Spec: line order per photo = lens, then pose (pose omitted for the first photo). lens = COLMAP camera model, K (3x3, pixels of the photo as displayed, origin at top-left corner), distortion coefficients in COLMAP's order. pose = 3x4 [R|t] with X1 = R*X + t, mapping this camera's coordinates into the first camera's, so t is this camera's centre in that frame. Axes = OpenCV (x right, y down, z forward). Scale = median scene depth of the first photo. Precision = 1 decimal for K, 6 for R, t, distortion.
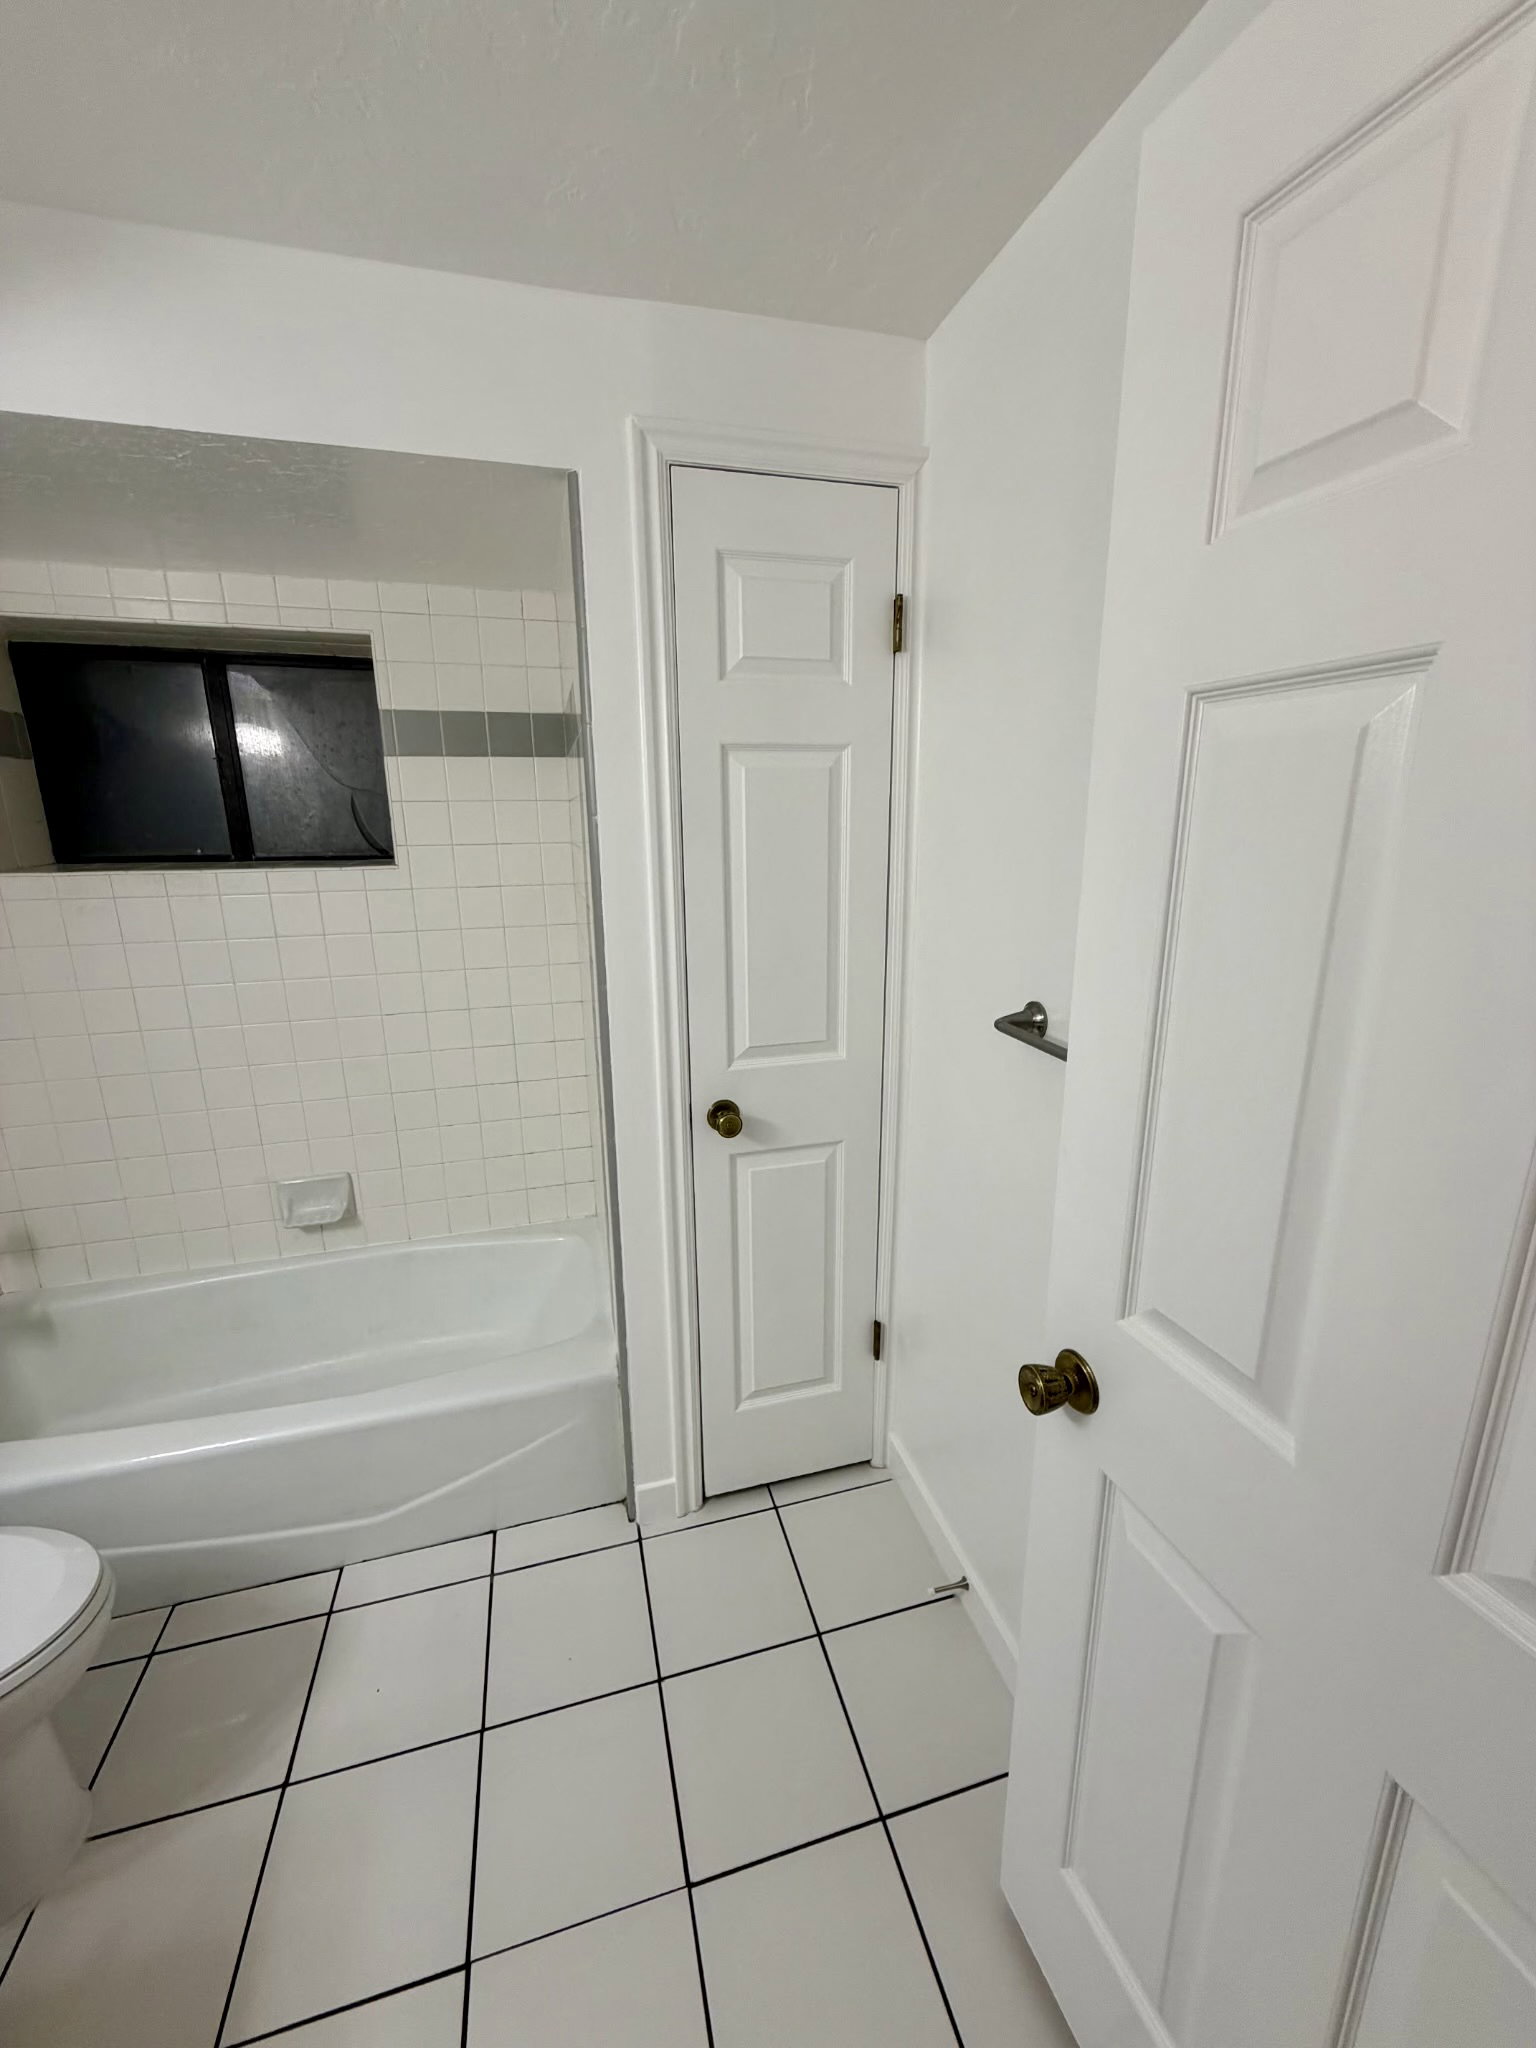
lens RADIAL K [[814.8, 0, 766.3], [0, 814.8, 1019.1], [0, 0, 1]] dist [0.000450, 0.000339]
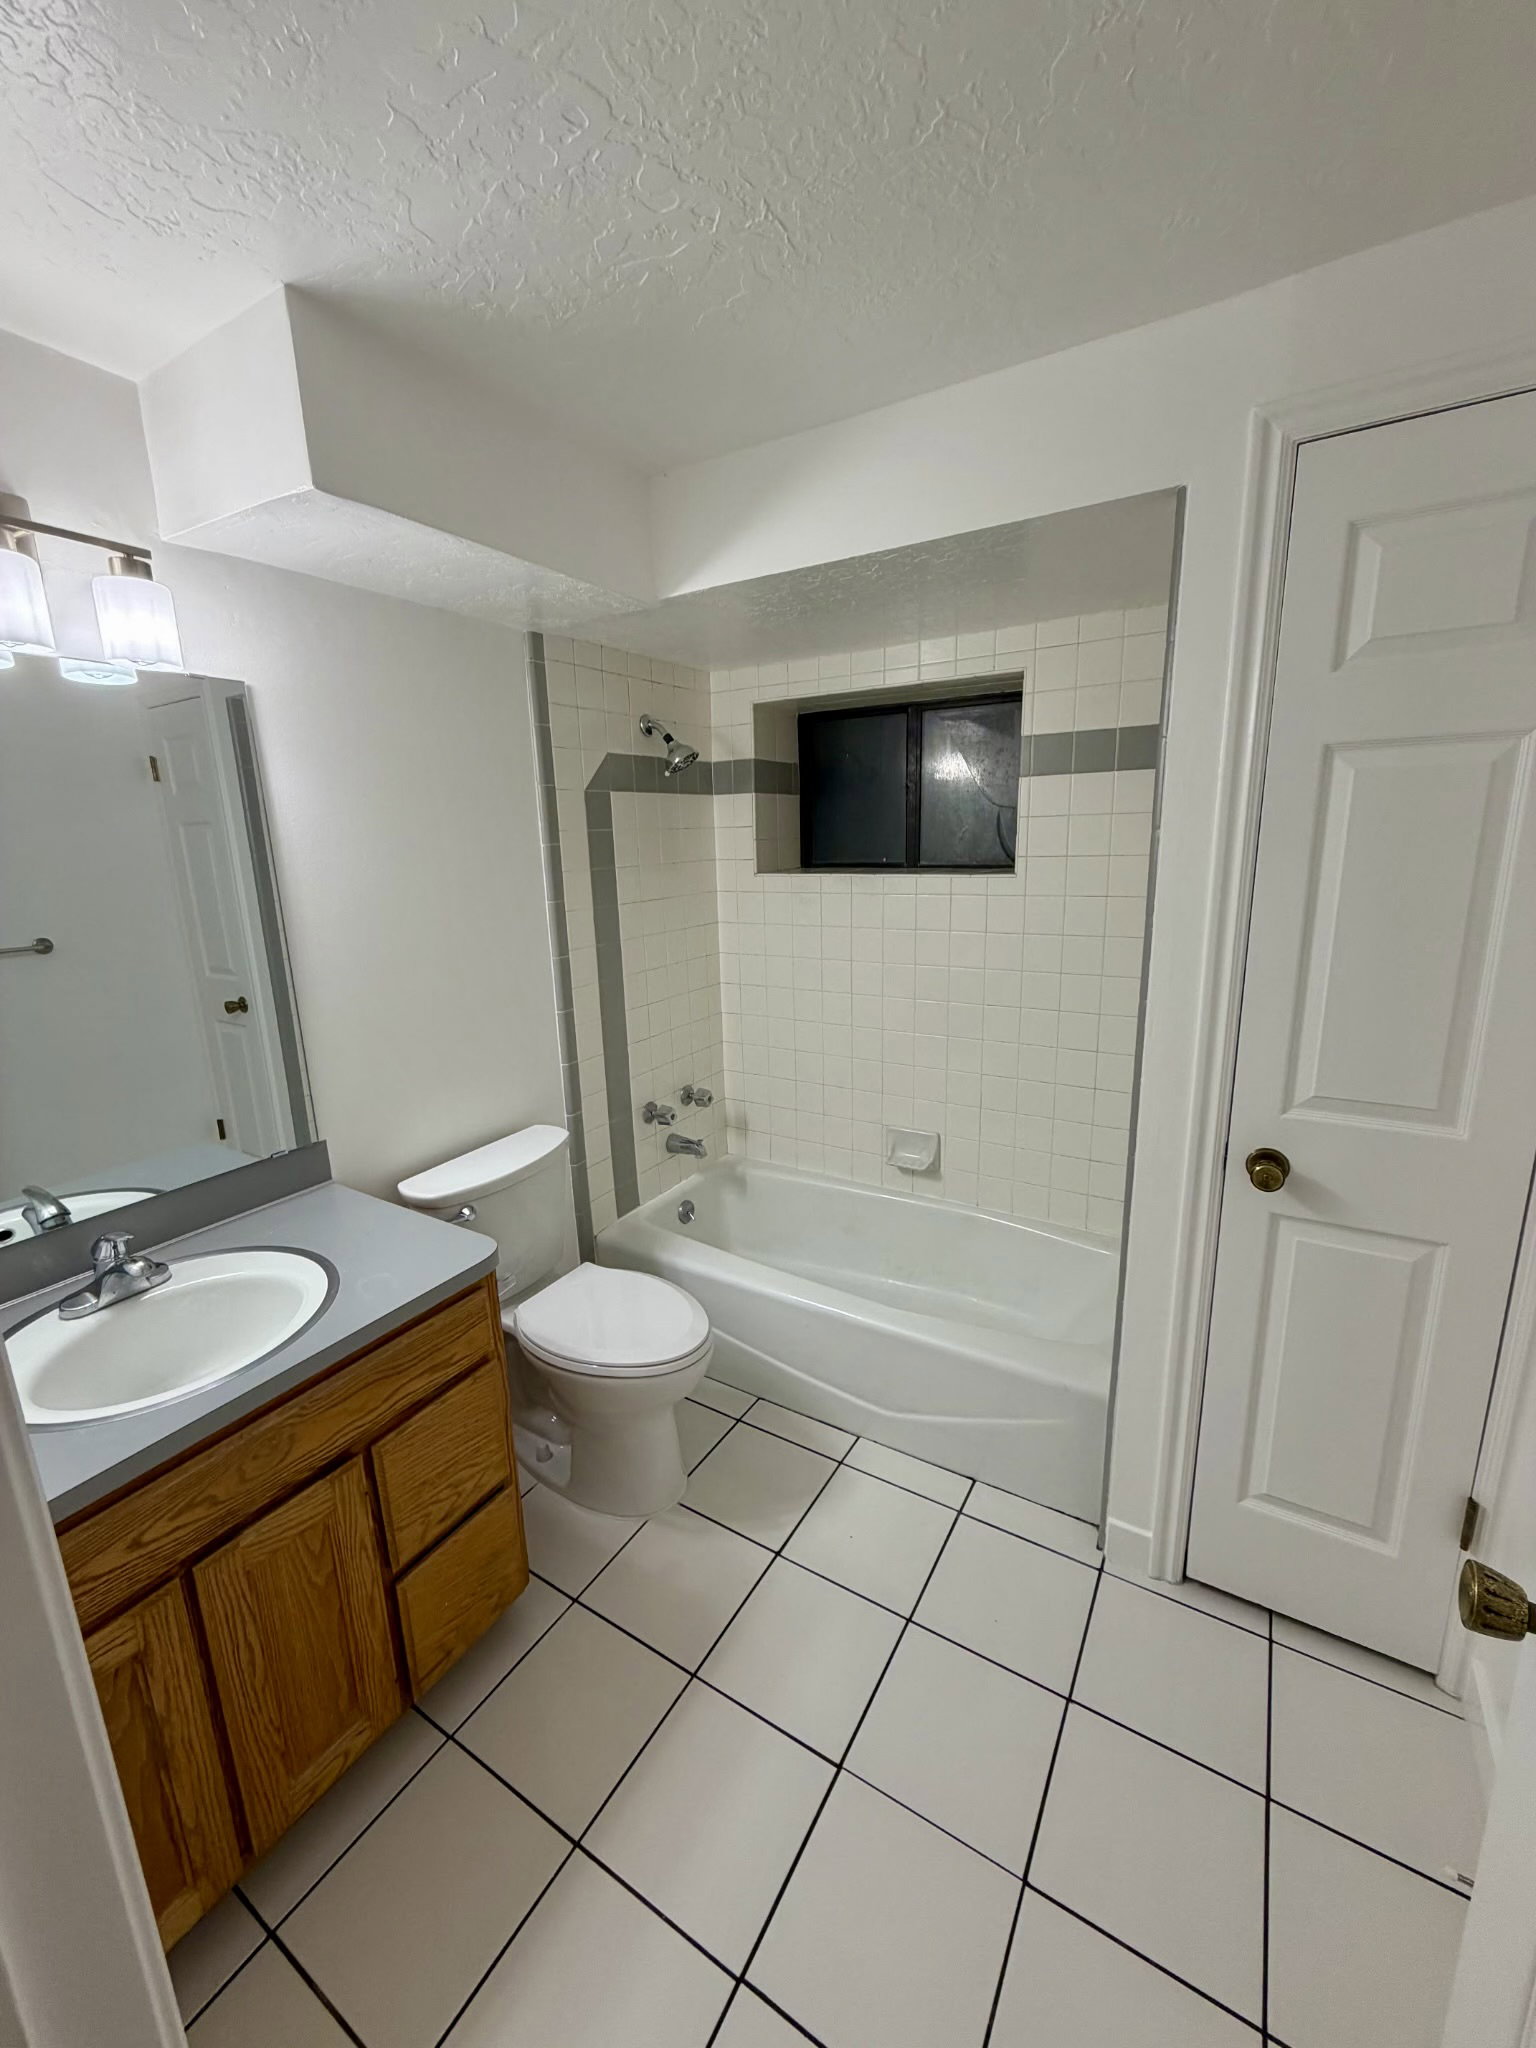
lens RADIAL K [[814.8, 0, 766.3], [0, 814.8, 1019.1], [0, 0, 1]] dist [0.000450, 0.000339]
pose [[0.681208, 0.149596, -0.716643, 0.167534], [-0.155530, 0.986126, 0.058010, -0.004725], [0.715379, 0.071943, 0.695023, -0.009553]]
